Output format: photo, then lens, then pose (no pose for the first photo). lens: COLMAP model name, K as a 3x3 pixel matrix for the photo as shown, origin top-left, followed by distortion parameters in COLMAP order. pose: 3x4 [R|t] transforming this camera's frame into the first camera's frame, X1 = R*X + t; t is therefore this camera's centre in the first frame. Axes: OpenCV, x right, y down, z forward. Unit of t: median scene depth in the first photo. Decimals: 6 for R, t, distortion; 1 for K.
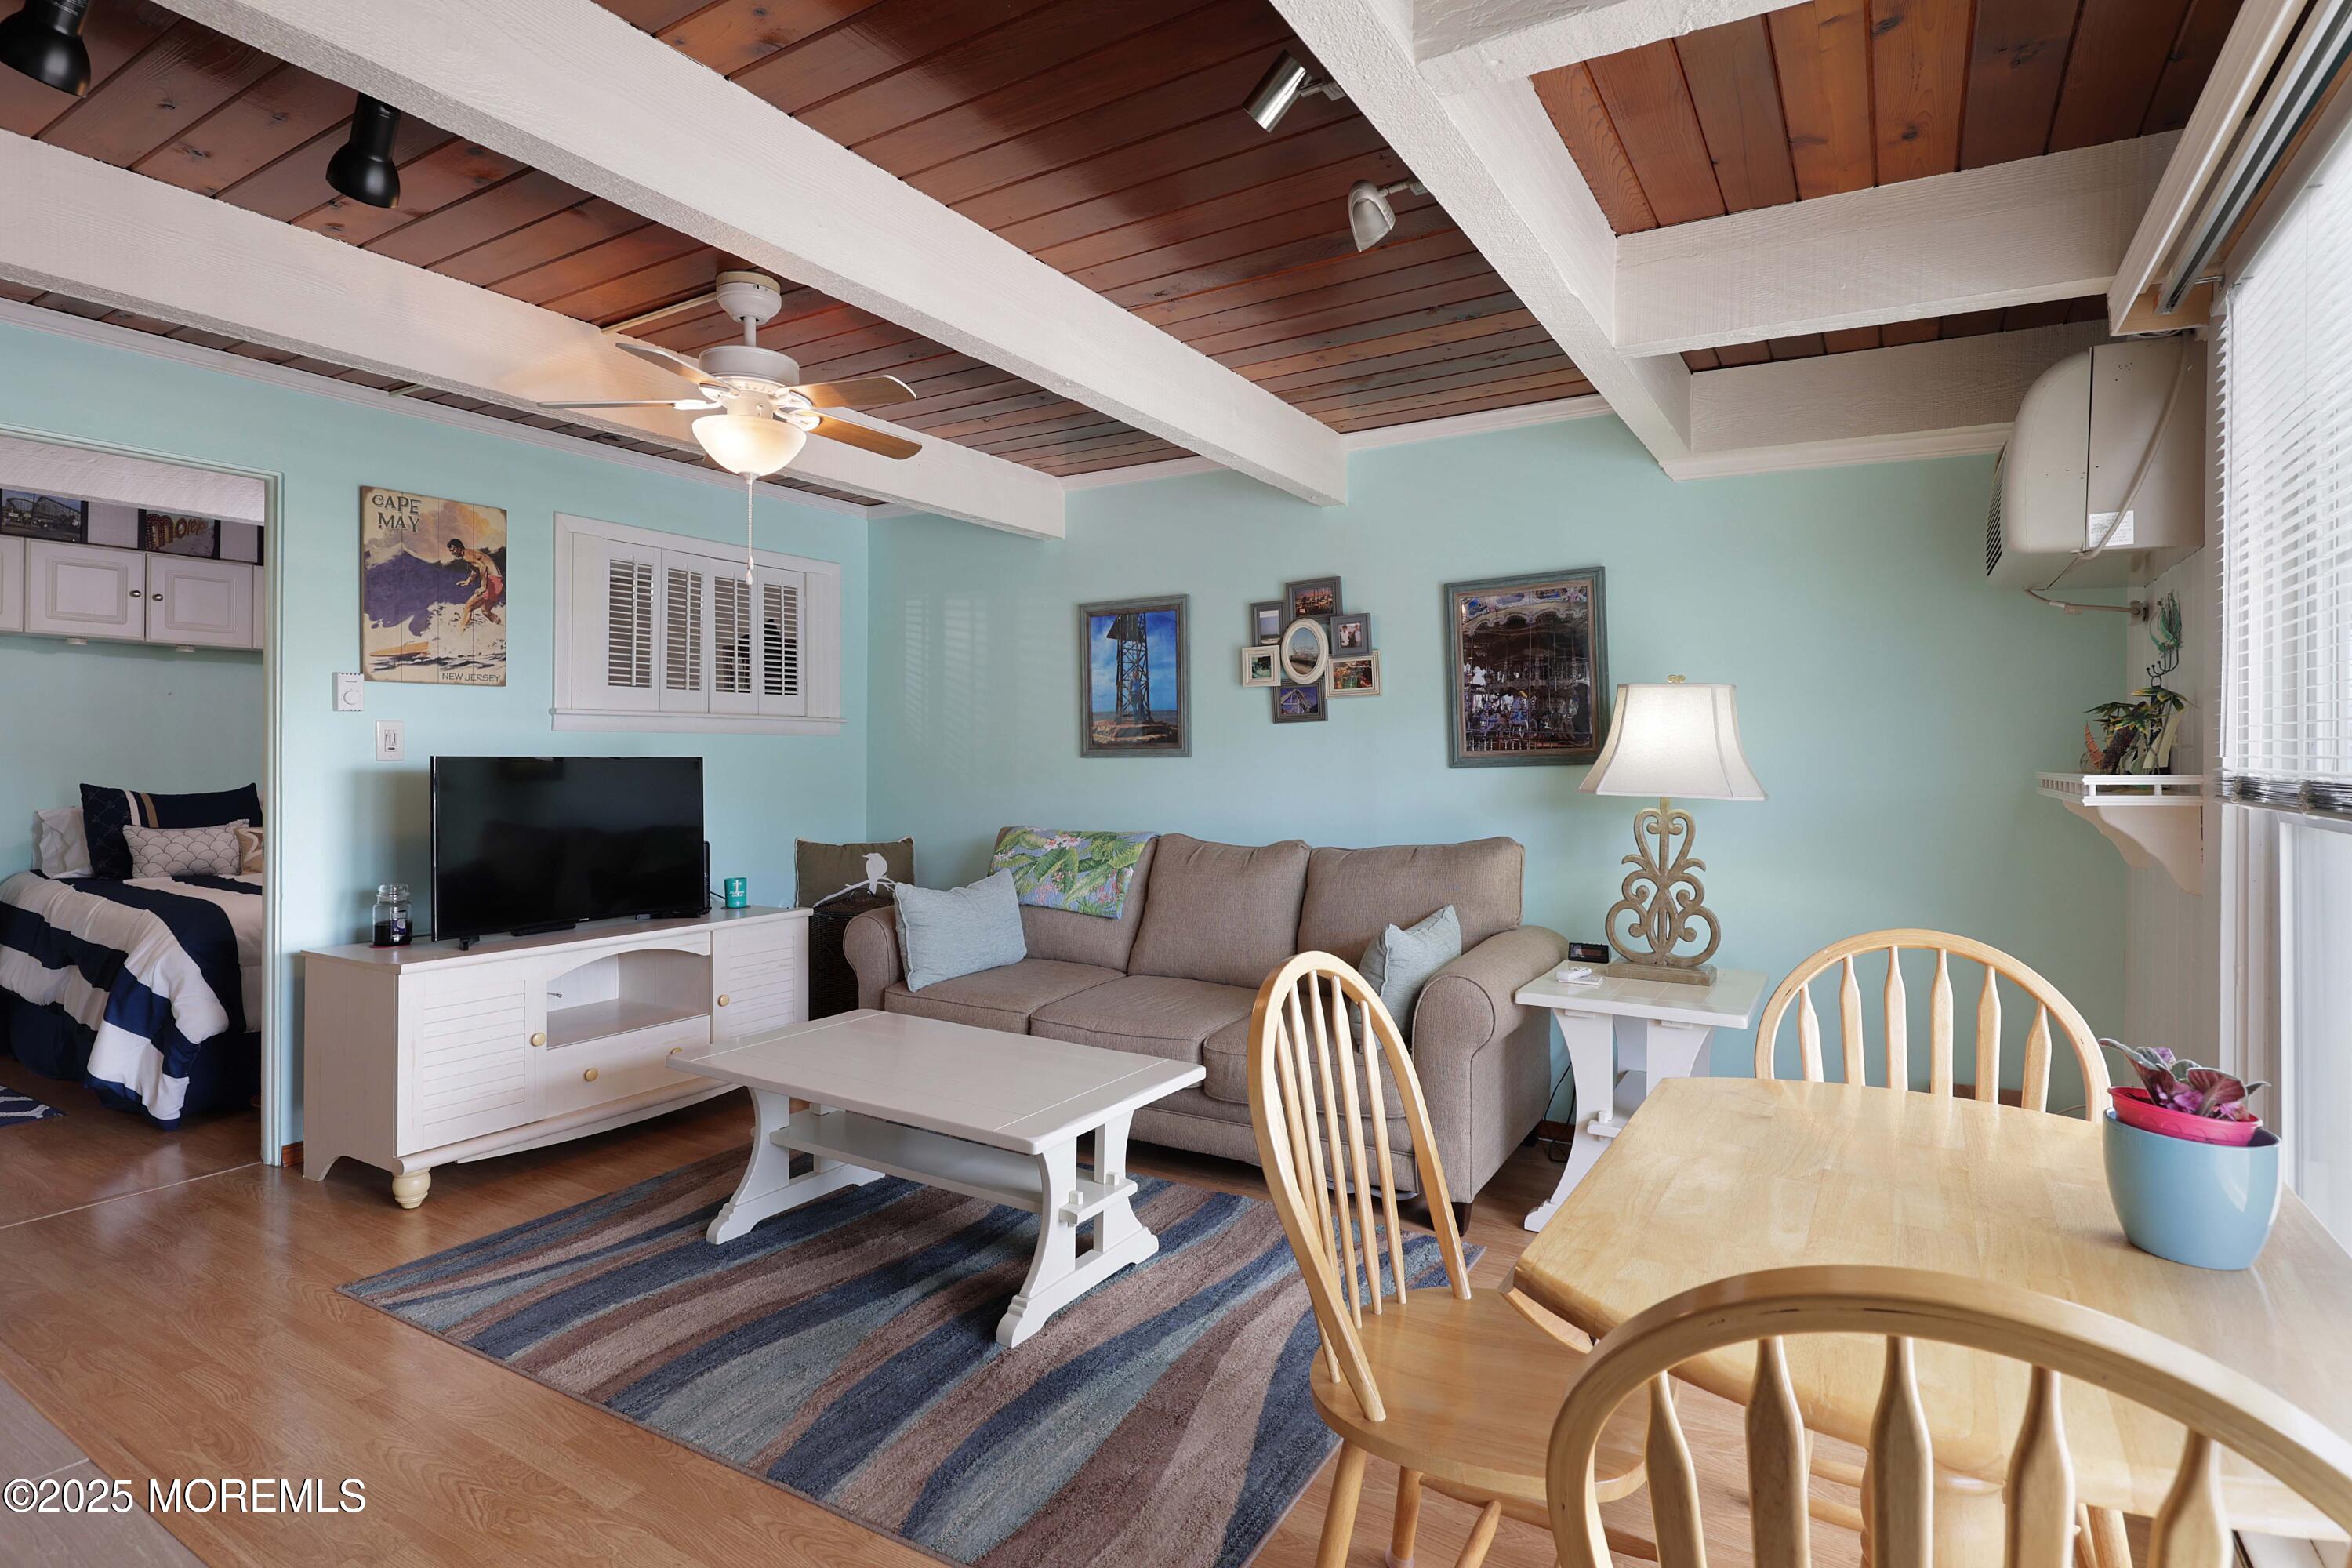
lens RADIAL K [[1173.4, 0, 1160.5], [0, 1173.4, 771.8], [0, 0, 1]] dist [0.009914, -0.001381]
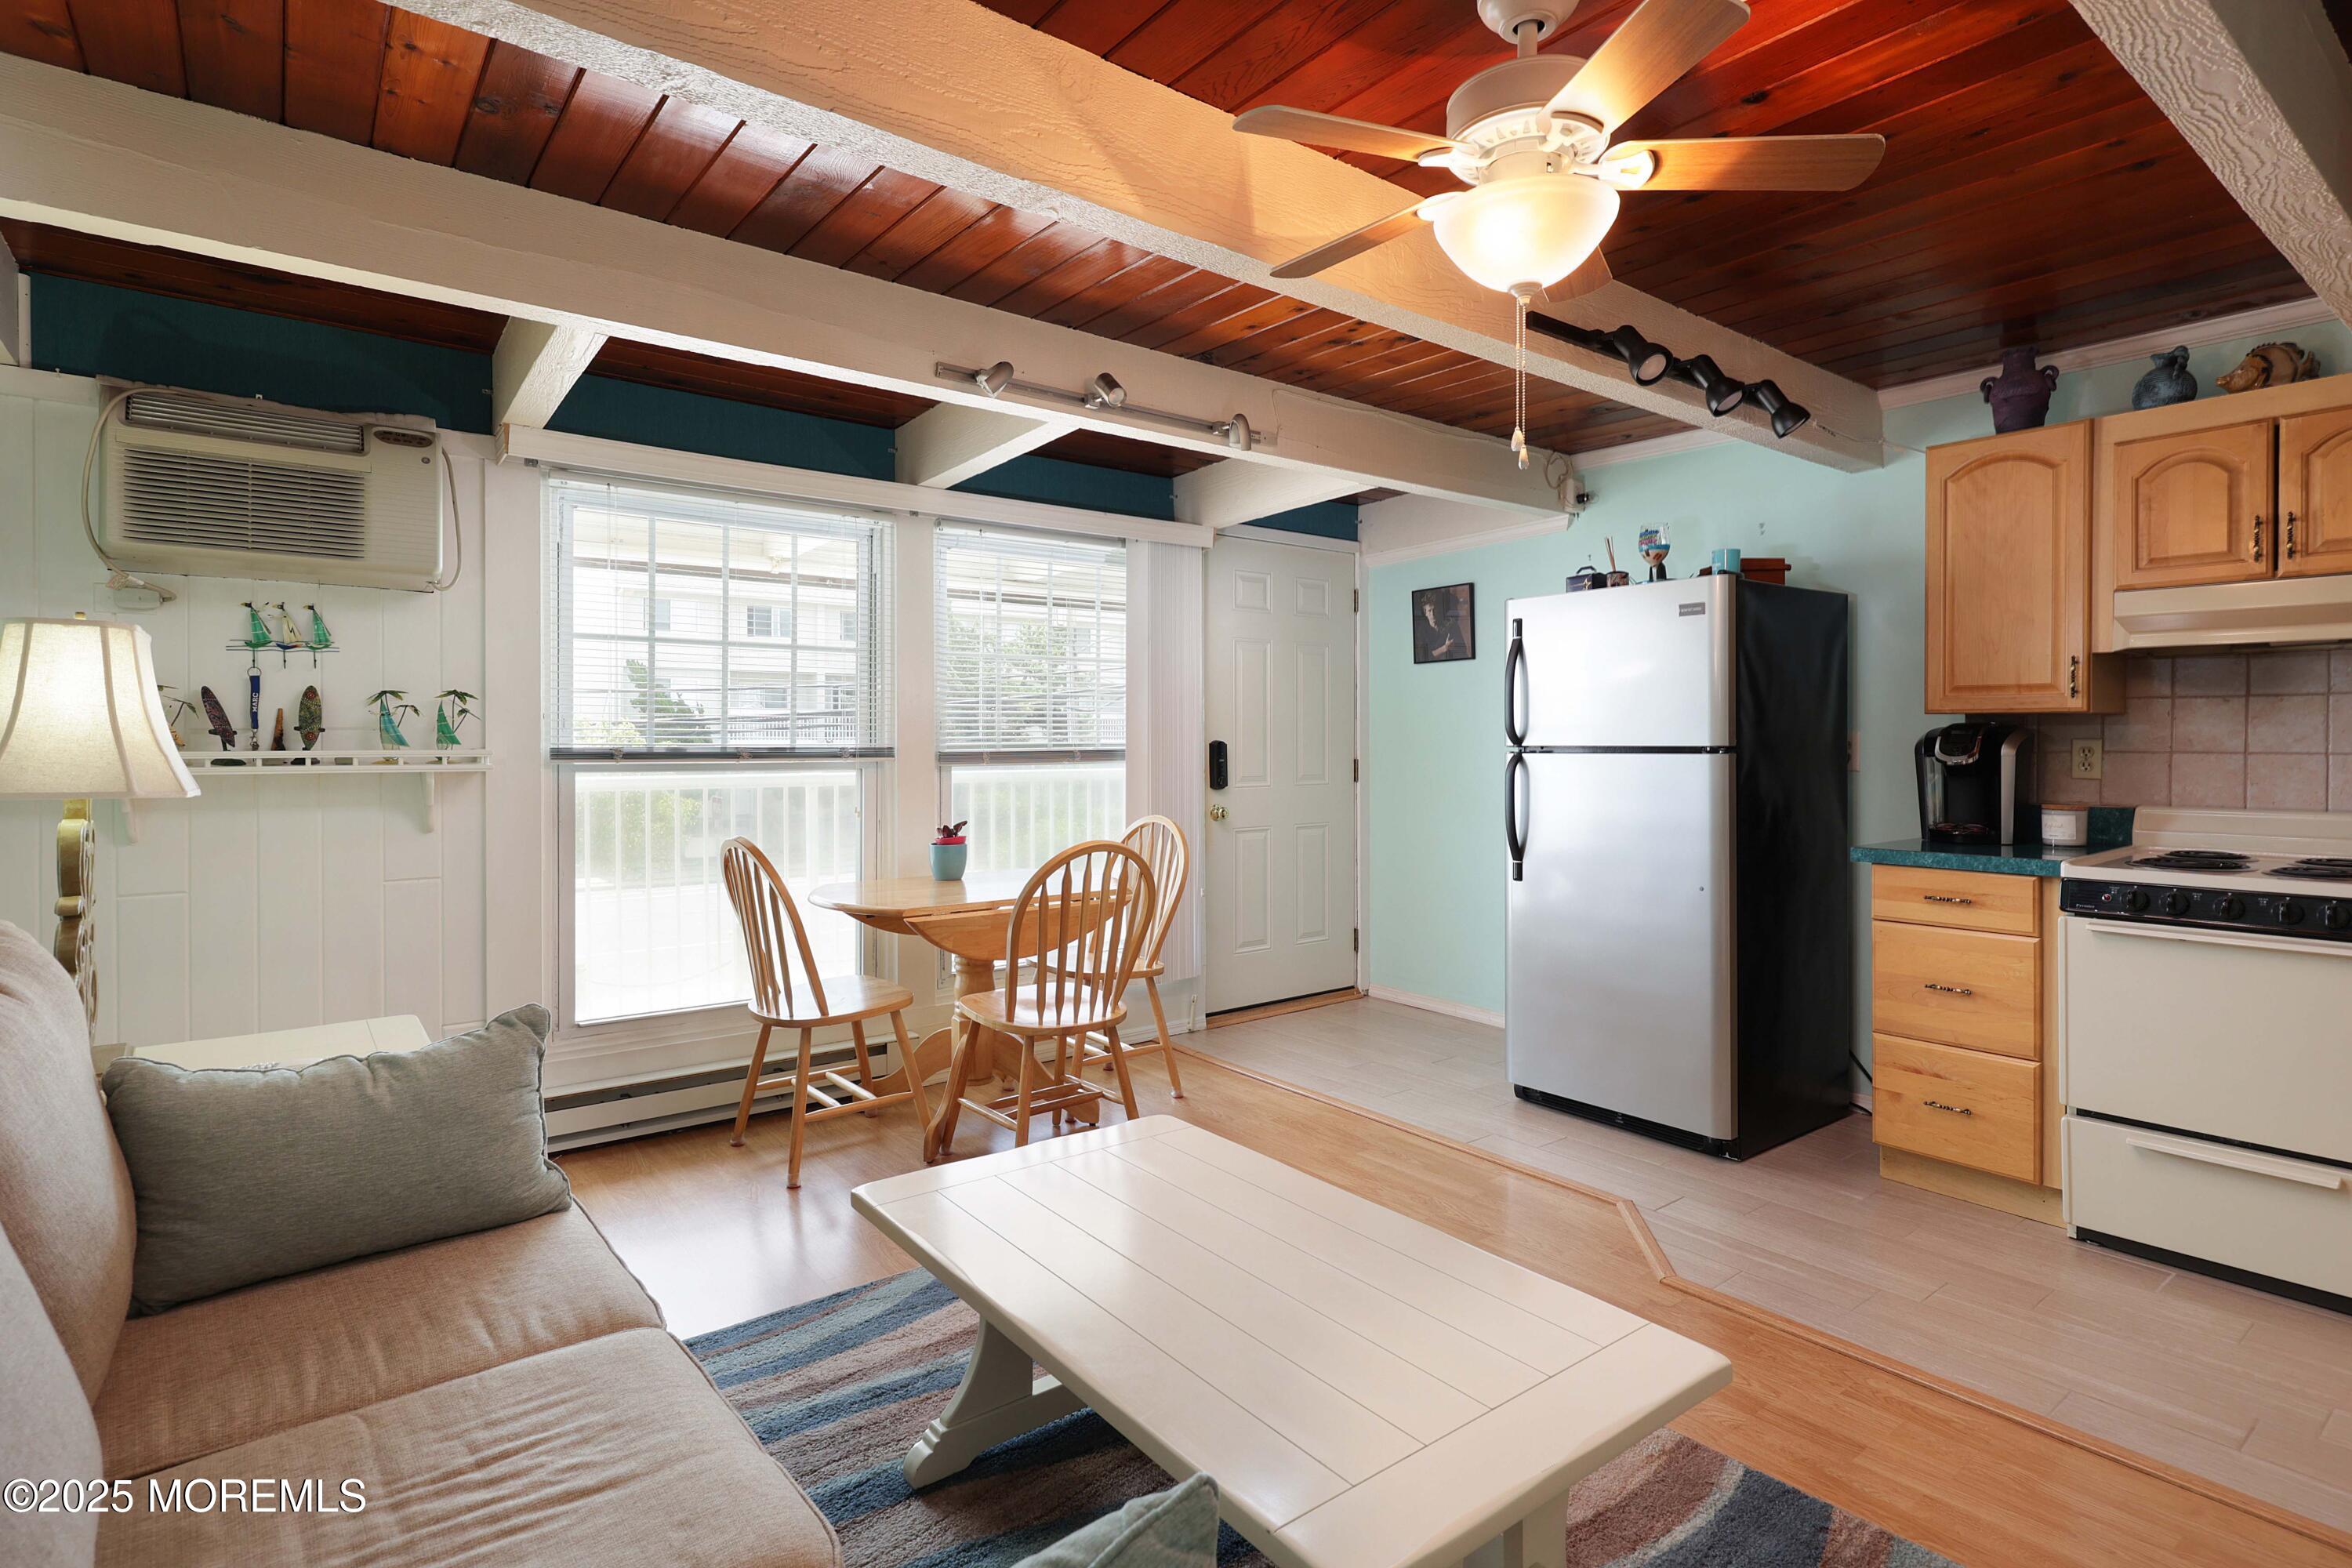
lens RADIAL K [[1173.4, 0, 1169.6], [0, 1173.4, 765.3], [0, 0, 1]] dist [0.009914, -0.001381]
pose [[-0.931804, -0.017198, 0.362554, -0.280417], [-0.003782, 0.999283, 0.037680, -0.020012], [-0.362942, 0.033739, -0.931201, 1.151298]]
